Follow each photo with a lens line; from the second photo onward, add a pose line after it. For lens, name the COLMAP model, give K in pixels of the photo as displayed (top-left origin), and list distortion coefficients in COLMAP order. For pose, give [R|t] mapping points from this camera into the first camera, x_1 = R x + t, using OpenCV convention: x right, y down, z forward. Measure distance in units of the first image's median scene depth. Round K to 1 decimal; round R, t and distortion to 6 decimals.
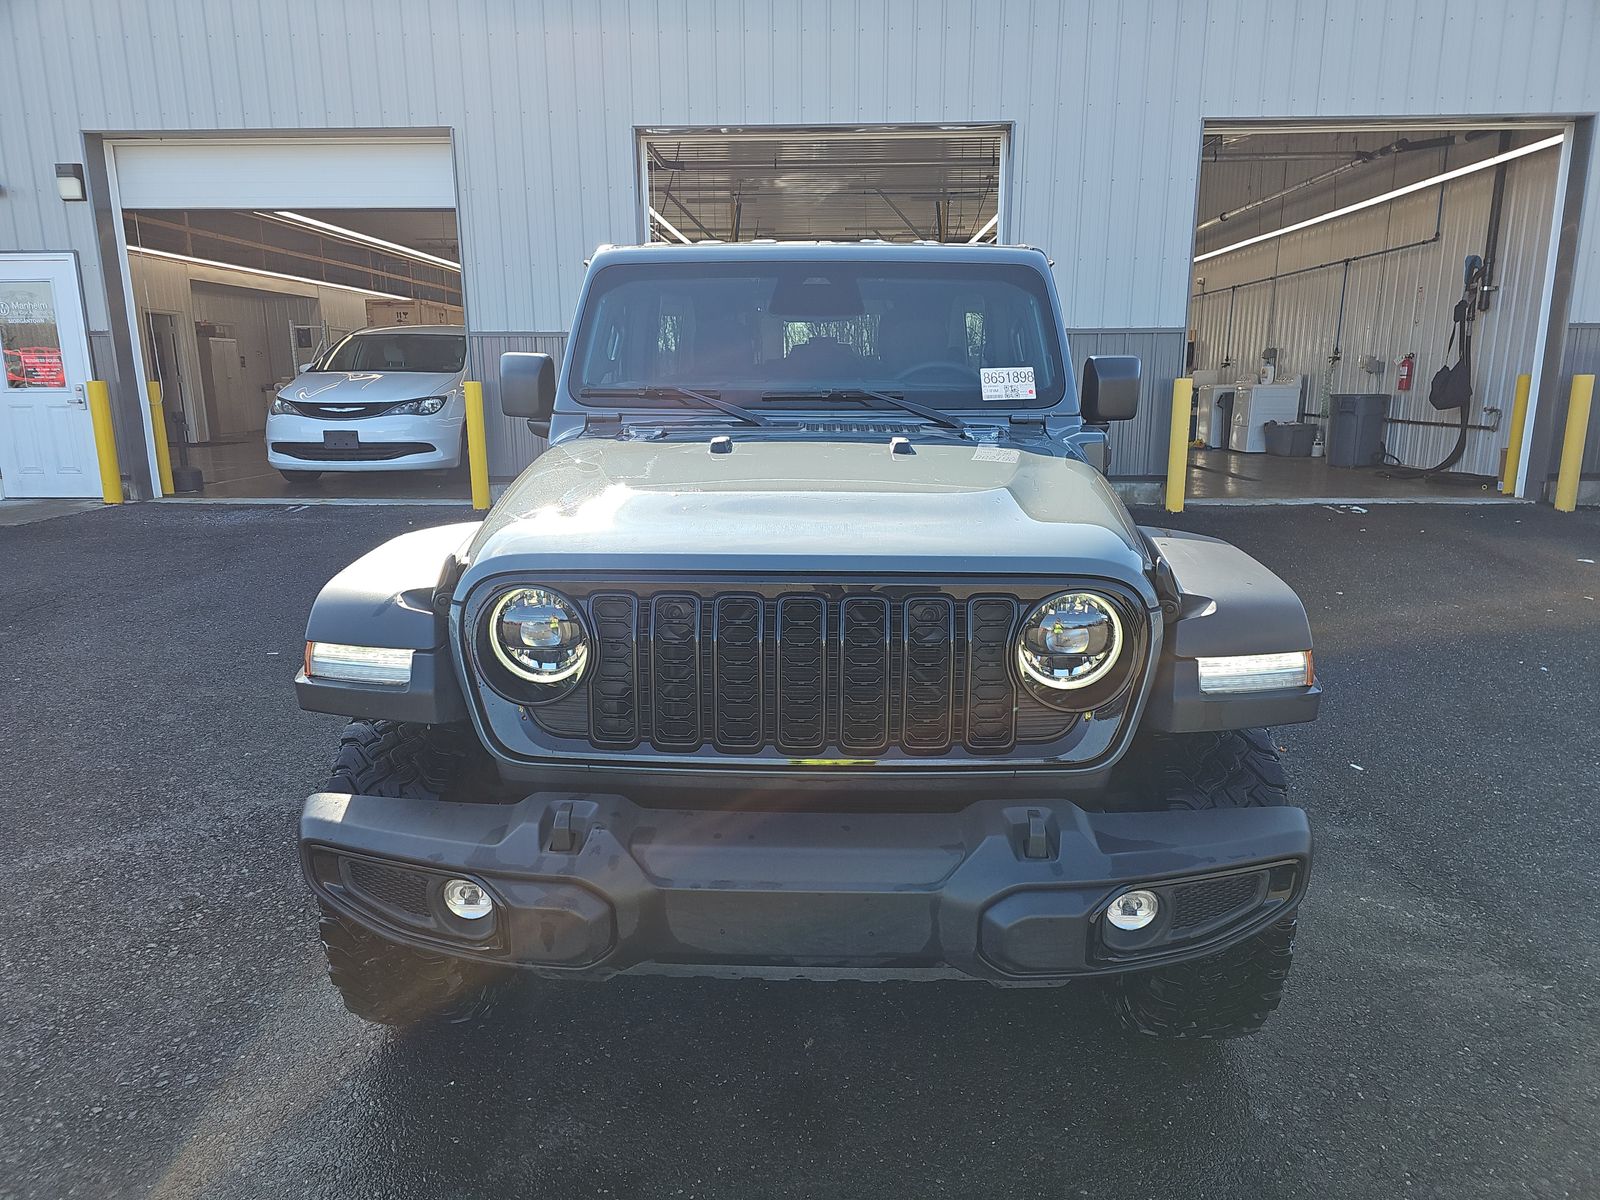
lens RADIAL K [[1062.3, 0, 800.6], [0, 1062.3, 615.4], [0, 0, 1]] dist [0.019249, -0.015453]
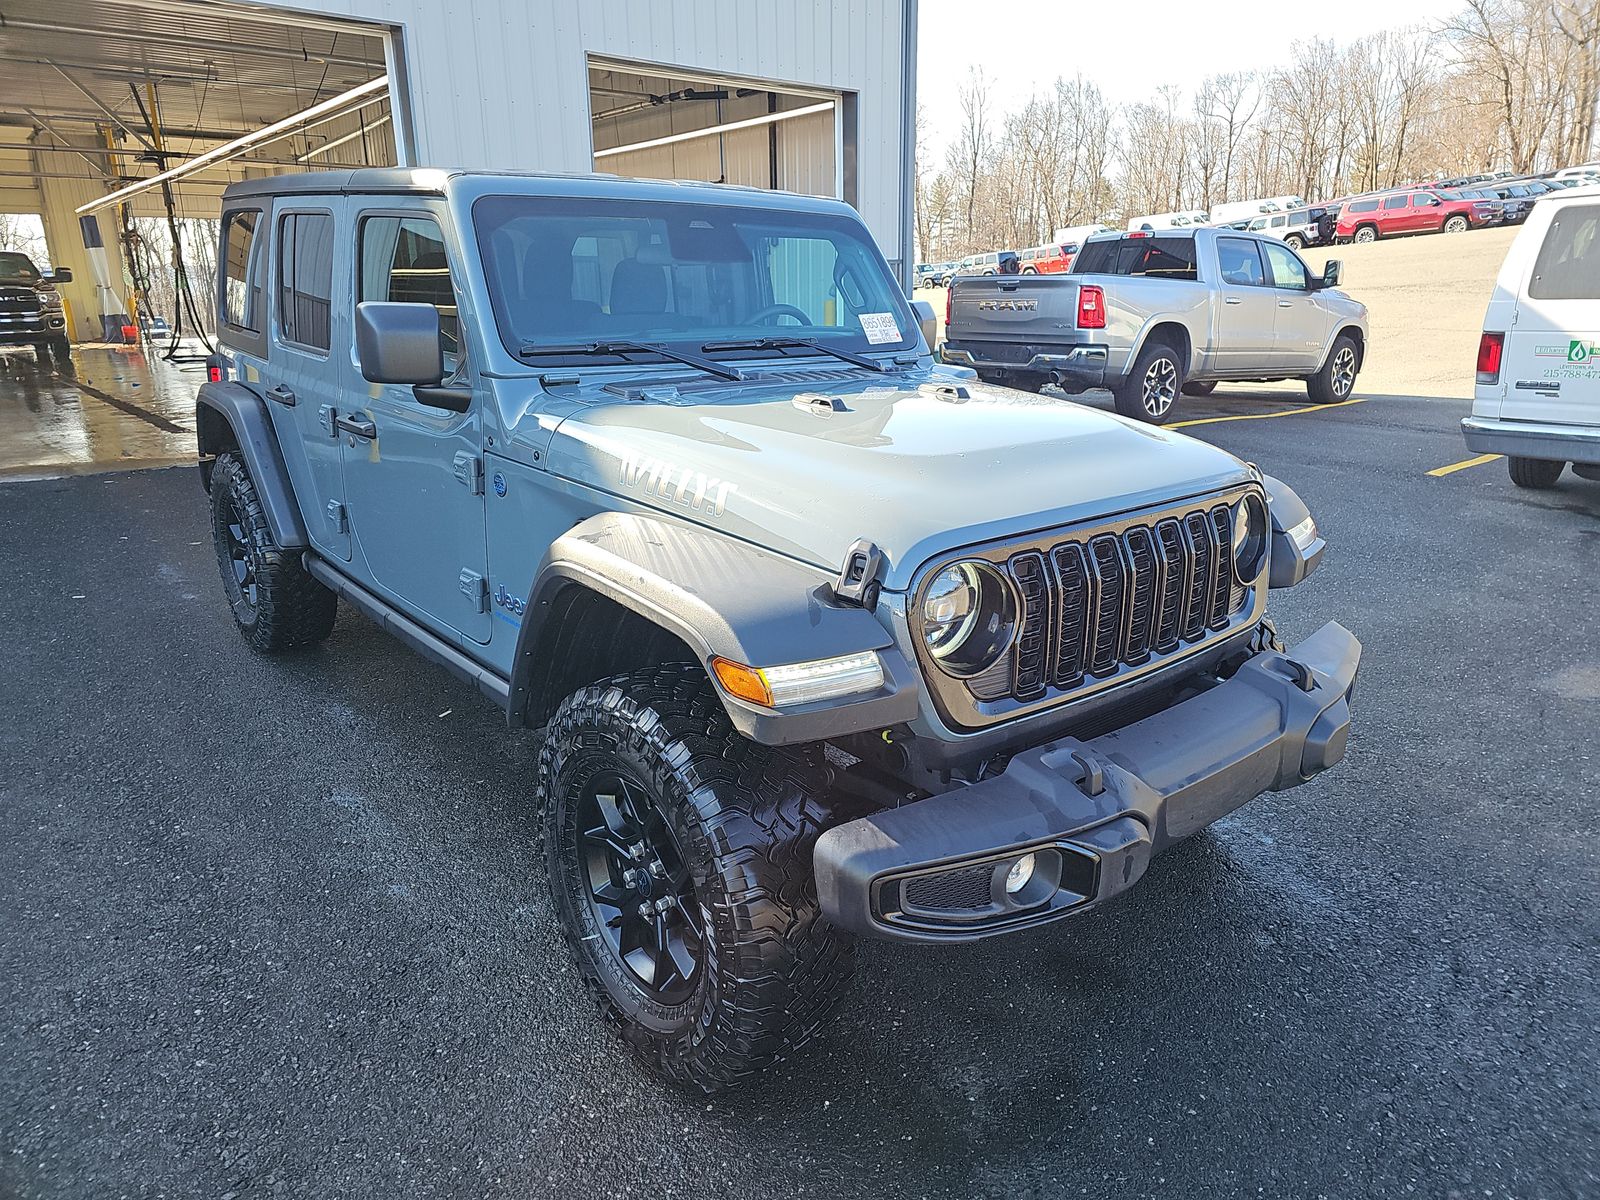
lens RADIAL K [[1062.3, 0, 802.7], [0, 1062.3, 596.3], [0, 0, 1]] dist [0.019249, -0.015453]
pose [[0.739176, -0.189266, 0.646373, -0.229083], [0.150731, 0.981848, 0.115126, -0.029856], [-0.656429, 0.012330, 0.754287, 0.078451]]
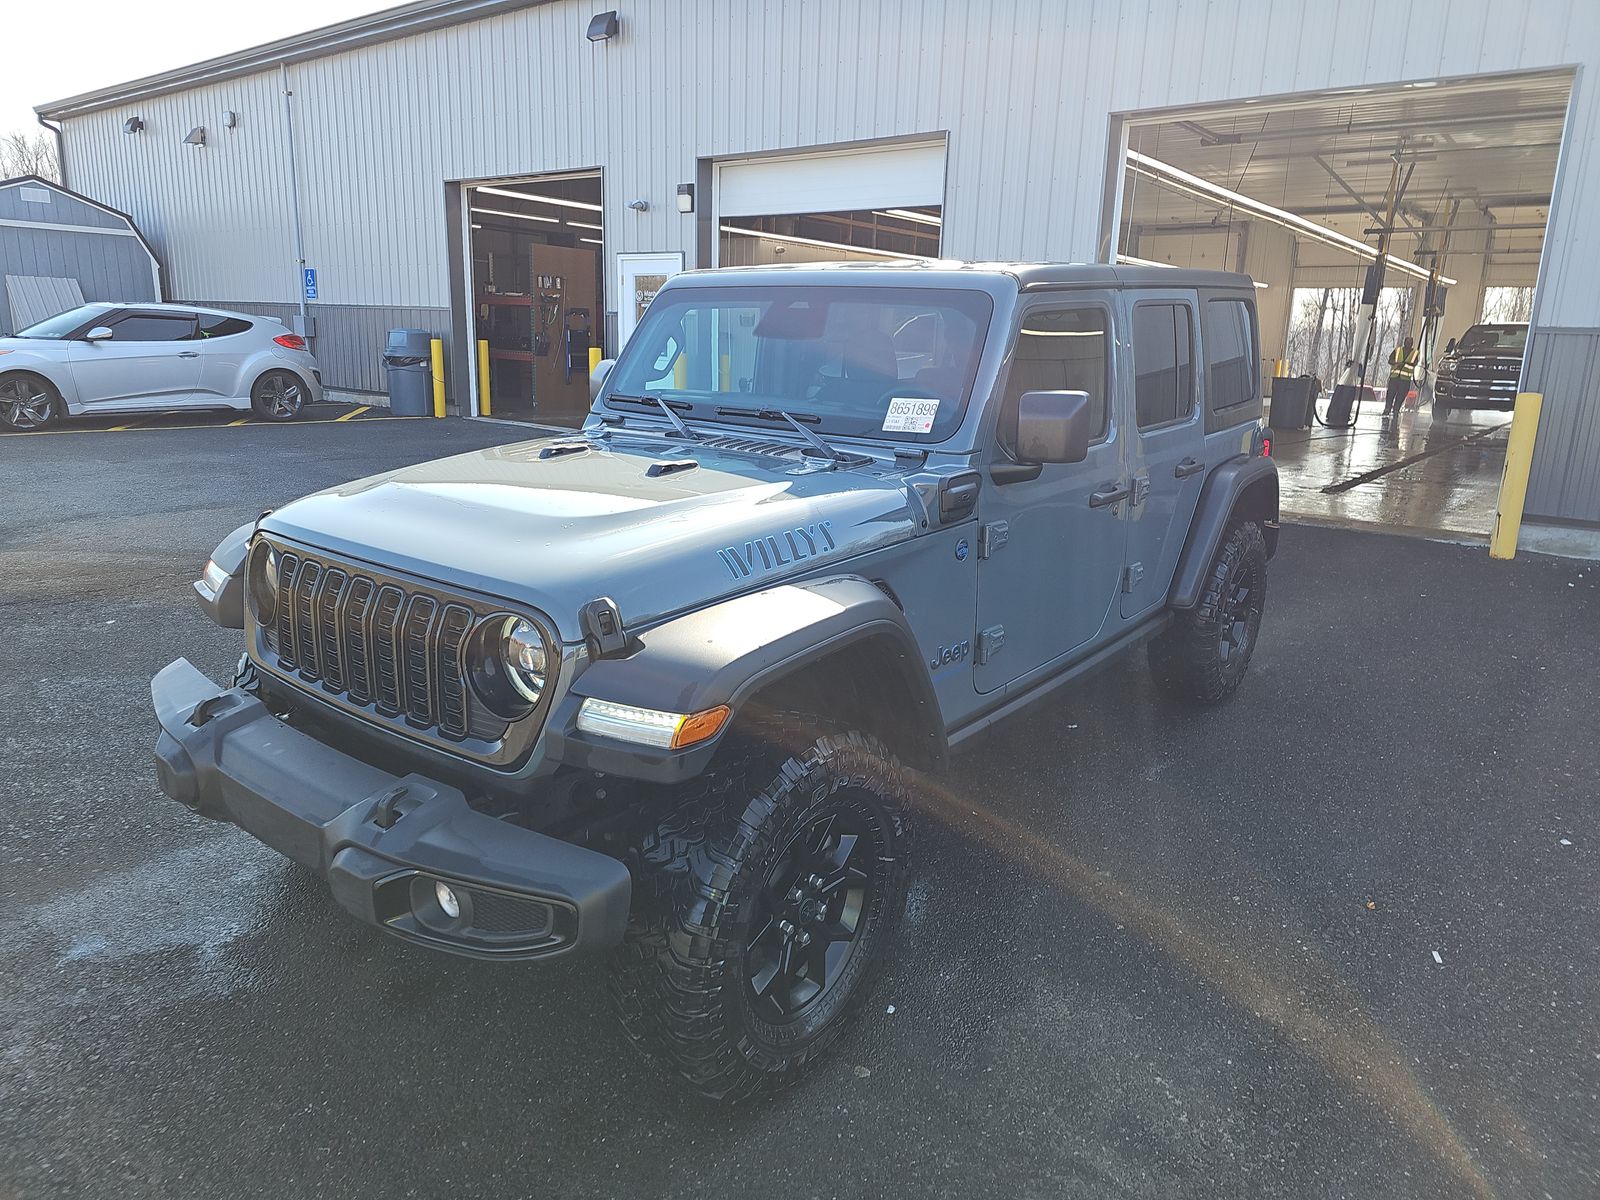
lens RADIAL K [[1062.3, 0, 803.7], [0, 1062.3, 585.3], [0, 0, 1]] dist [0.019249, -0.015453]
pose [[0.801691, 0.162639, -0.575187, 0.252344], [-0.162327, 0.985347, 0.052365, -0.035790], [0.575275, 0.051388, 0.816344, 0.056589]]
